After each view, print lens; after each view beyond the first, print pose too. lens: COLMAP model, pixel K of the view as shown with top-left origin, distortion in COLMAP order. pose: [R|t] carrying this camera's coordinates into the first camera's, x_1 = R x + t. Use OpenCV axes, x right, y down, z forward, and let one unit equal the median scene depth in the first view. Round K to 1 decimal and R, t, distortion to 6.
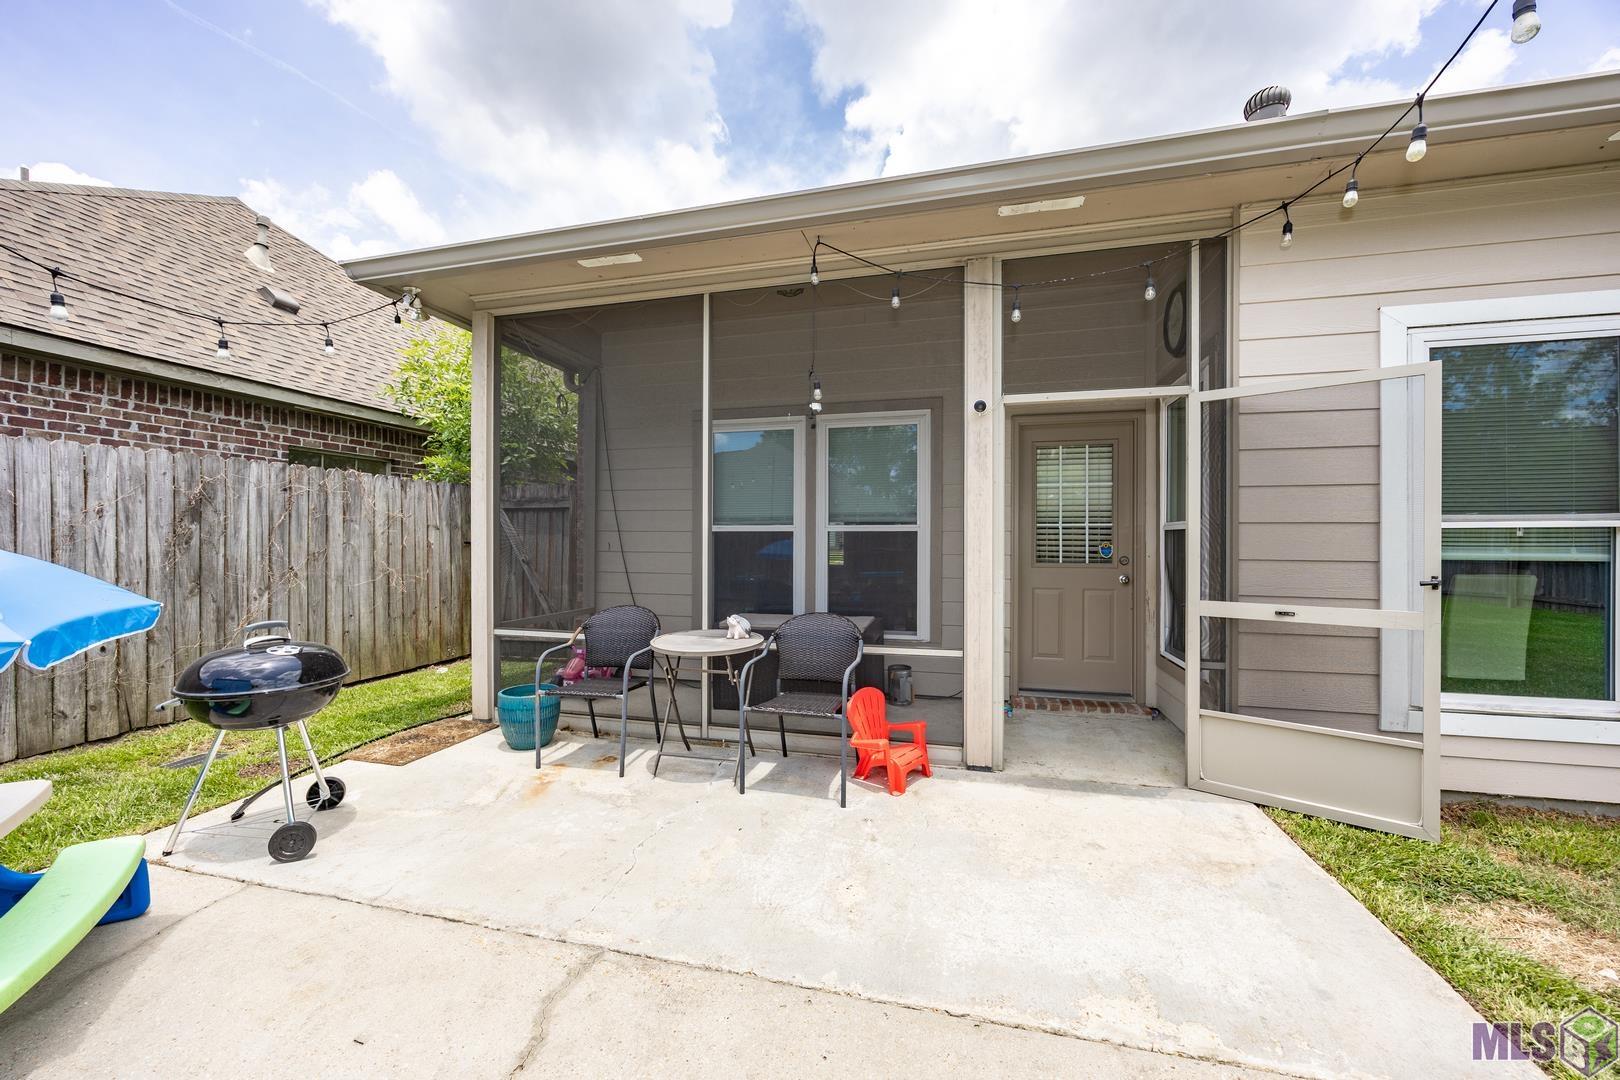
lens RADIAL K [[607.2, 0, 821.0], [0, 607.2, 544.1], [0, 0, 1]] dist [-0.001183, -0.000896]
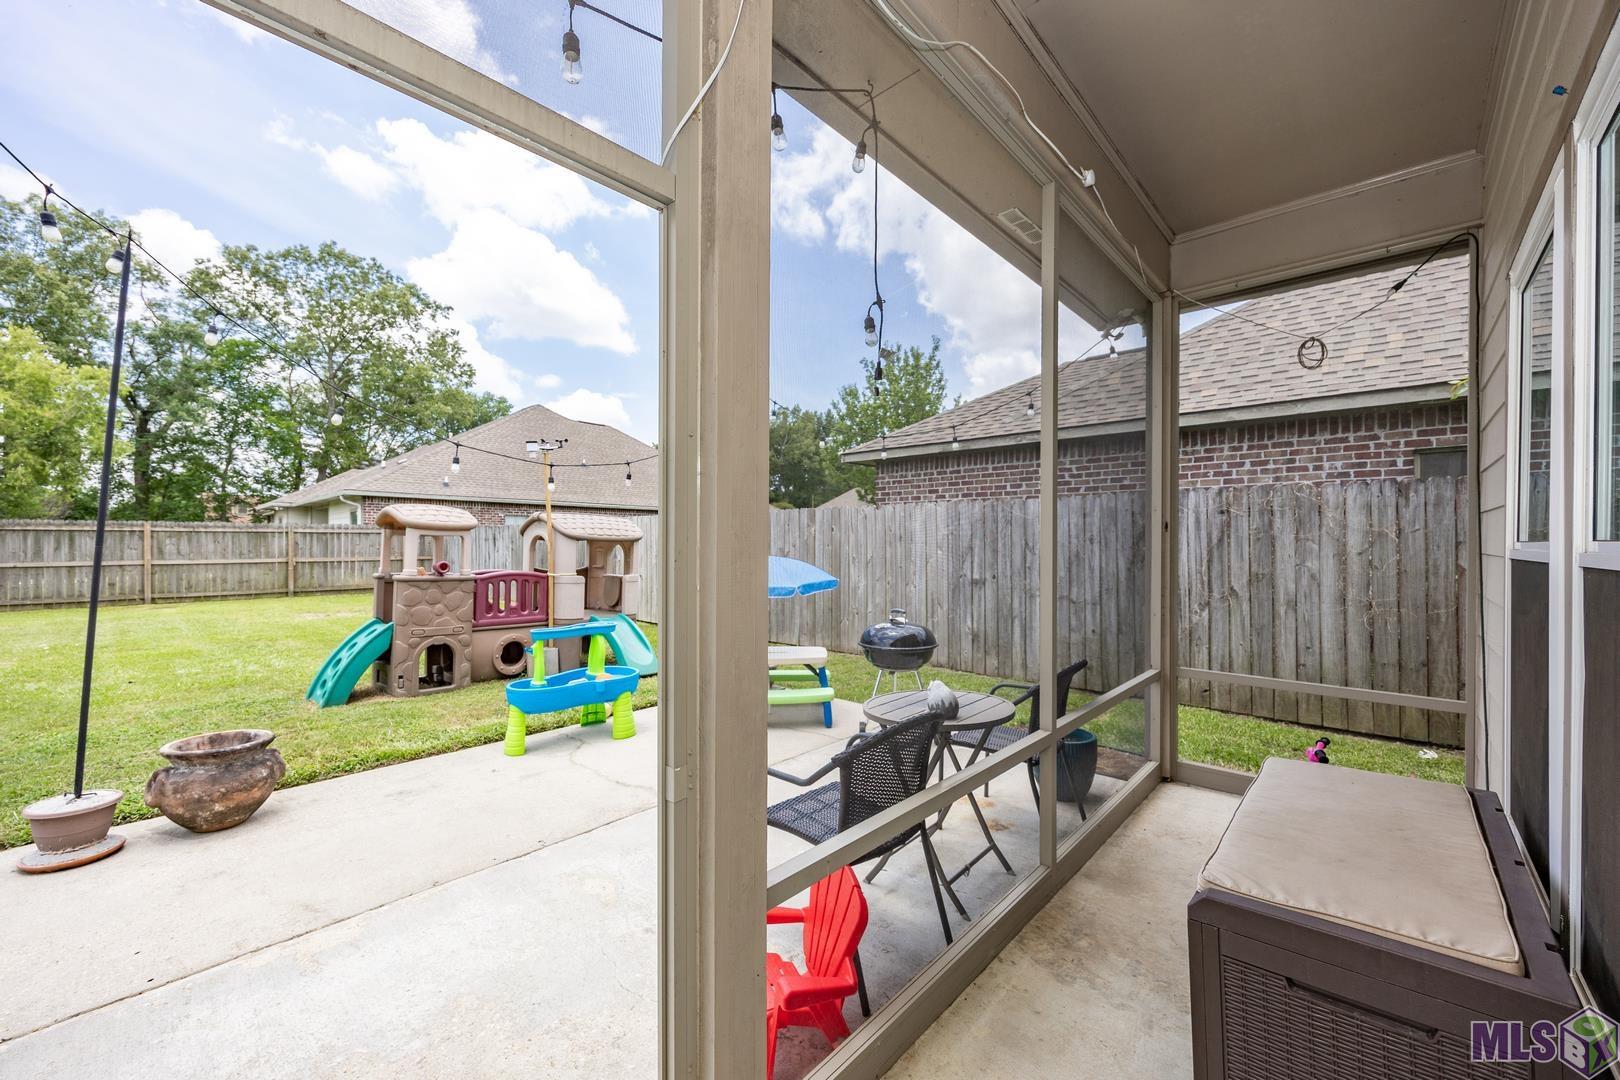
lens RADIAL K [[607.2, 0, 792.9], [0, 607.2, 545.0], [0, 0, 1]] dist [-0.001183, -0.000896]
pose [[-0.485758, -0.005259, -0.874078, 0.366494], [-0.009351, 0.999956, -0.000820, -0.023732], [0.874043, 0.007775, -0.485786, 0.795618]]
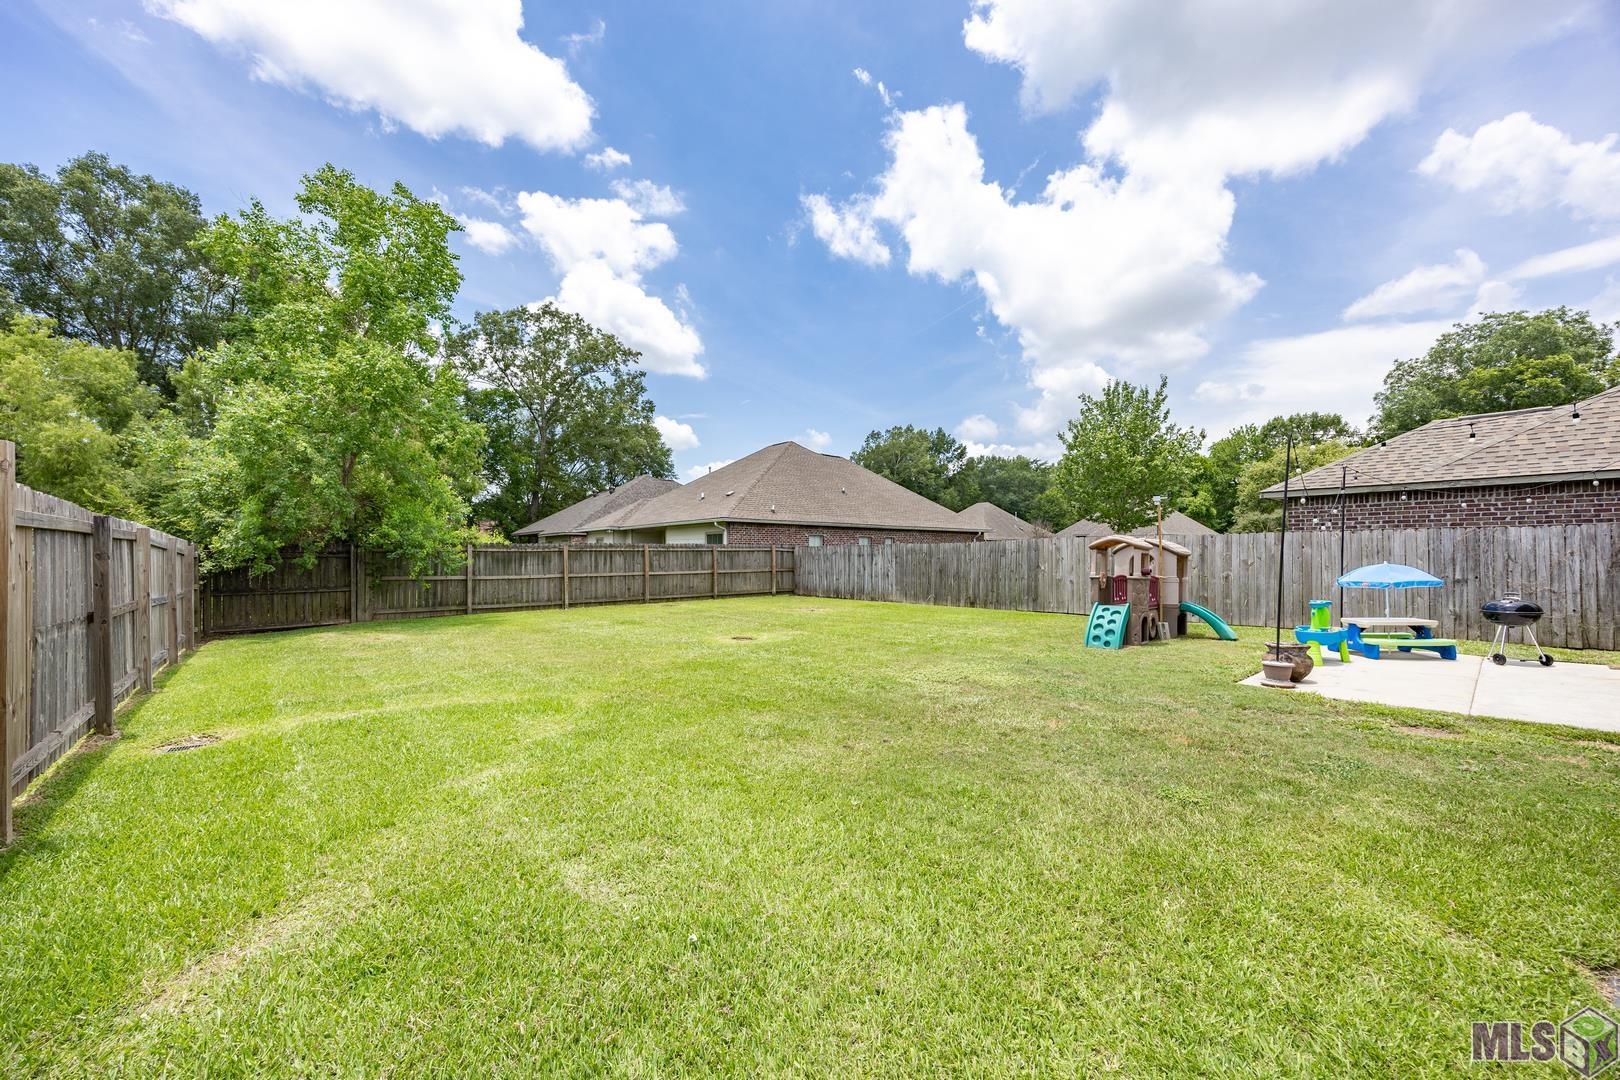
lens RADIAL K [[607.2, 0, 783.3], [0, 607.2, 553.8], [0, 0, 1]] dist [-0.001183, -0.000896]
pose [[-0.586553, -0.011580, -0.809828, 1.910616], [-0.005342, 0.999931, -0.010429, -0.007183], [0.809893, -0.001791, -0.586574, -0.097949]]
